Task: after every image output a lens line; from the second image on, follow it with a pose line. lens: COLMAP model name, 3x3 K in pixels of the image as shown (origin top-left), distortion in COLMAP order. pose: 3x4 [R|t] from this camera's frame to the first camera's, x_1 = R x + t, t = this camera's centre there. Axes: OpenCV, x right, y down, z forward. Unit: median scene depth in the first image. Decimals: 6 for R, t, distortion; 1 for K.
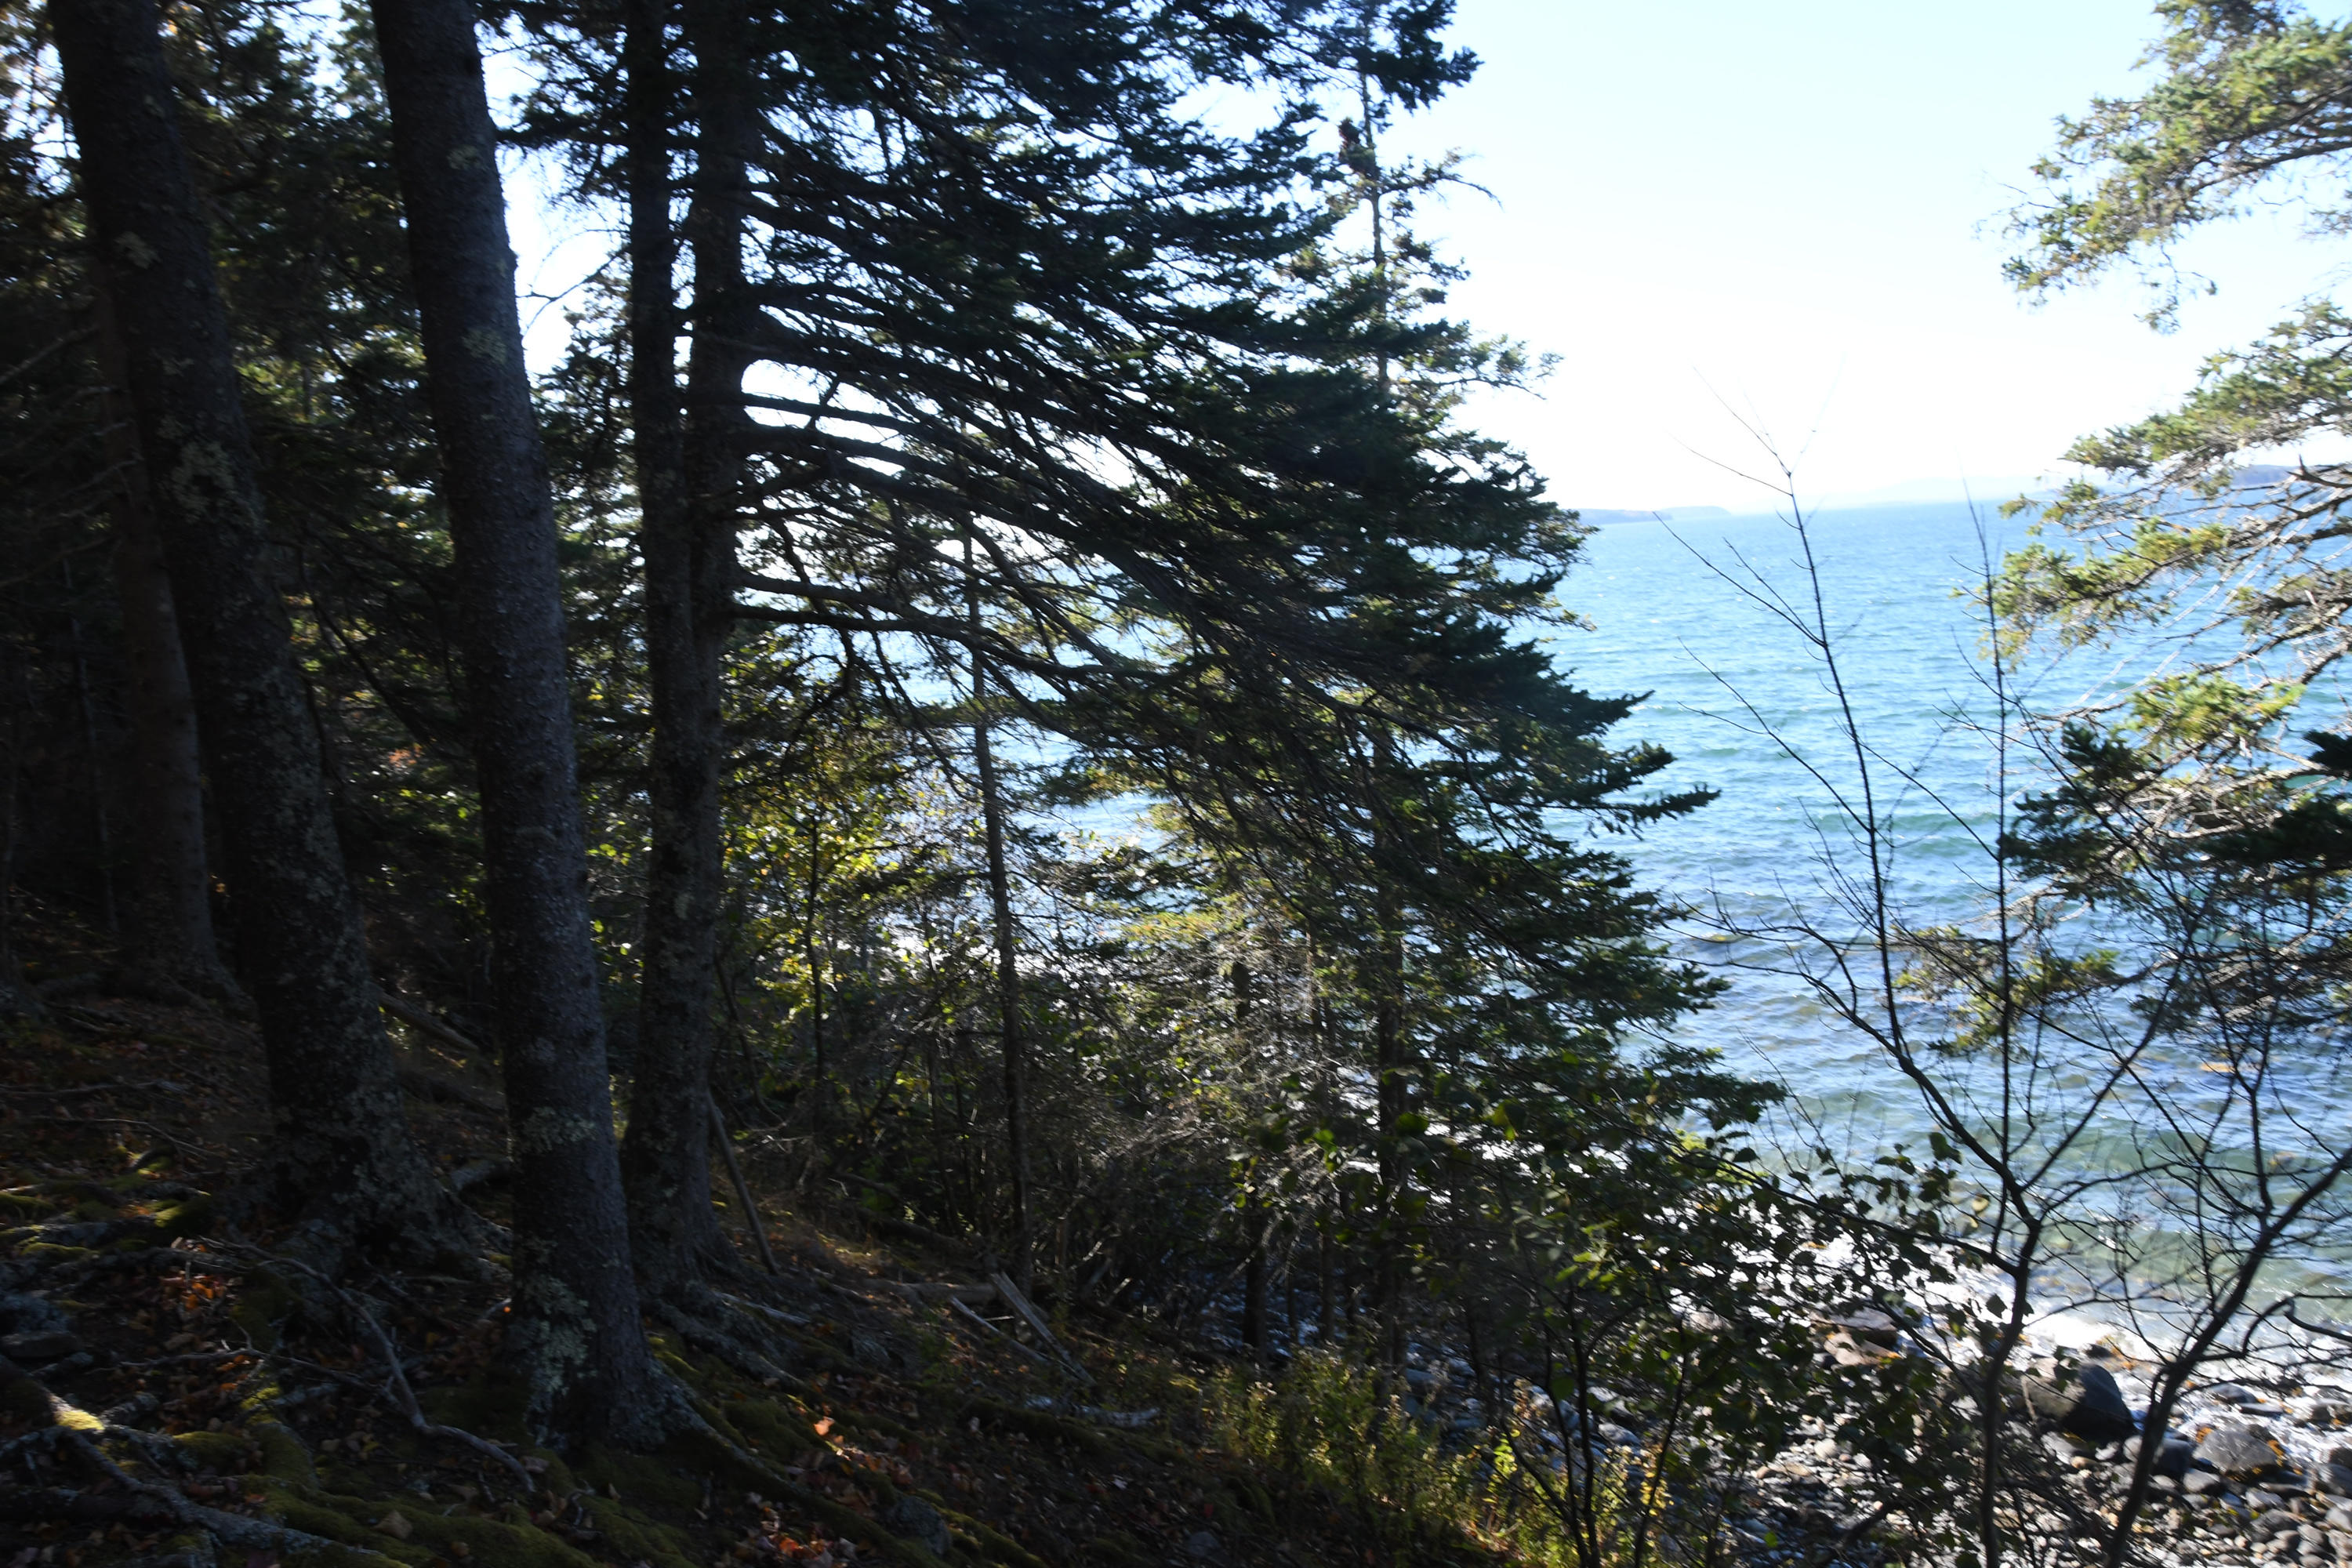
lens RADIAL K [[1899.8, 0, 1109.6], [0, 1899.8, 803.2], [0, 0, 1]] dist [-0.149146, 0.102486]
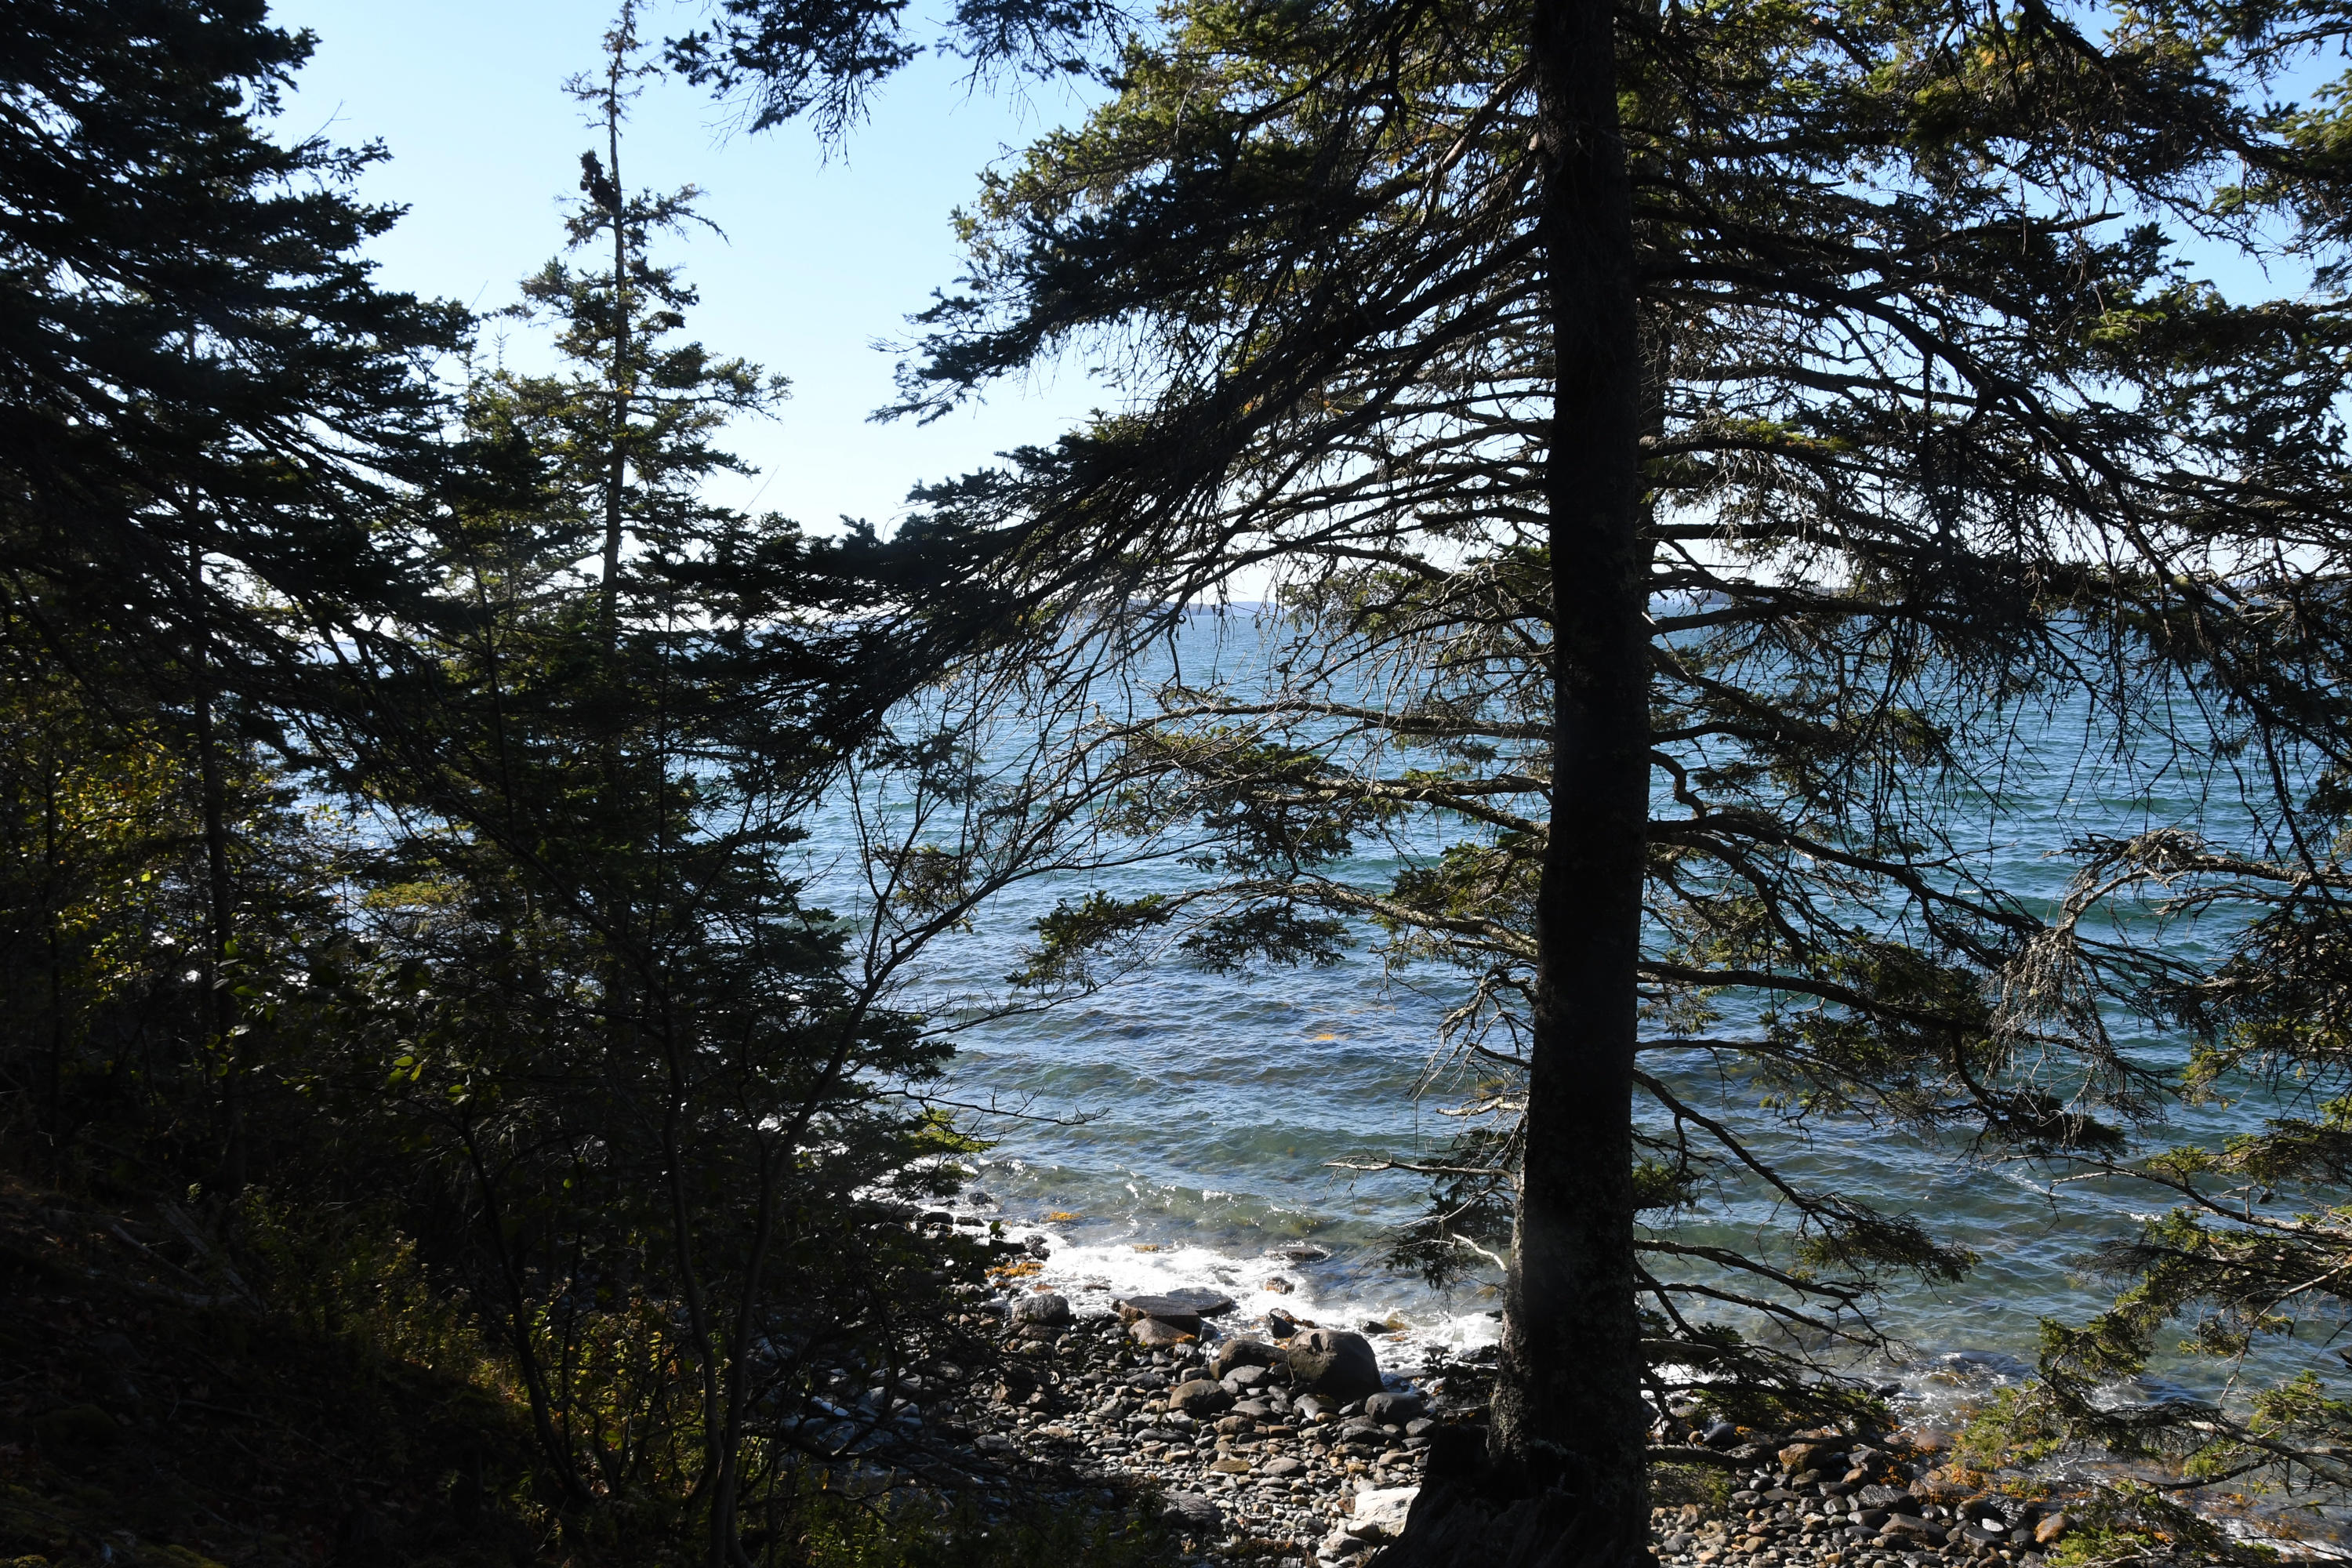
lens RADIAL K [[1899.8, 0, 1145.6], [0, 1899.8, 811.9], [0, 0, 1]] dist [-0.149146, 0.102486]
pose [[0.971813, 0.022078, 0.234715, 0.195110], [-0.012074, 0.998960, -0.043974, 0.060341], [-0.235442, 0.039900, 0.971069, -0.108796]]
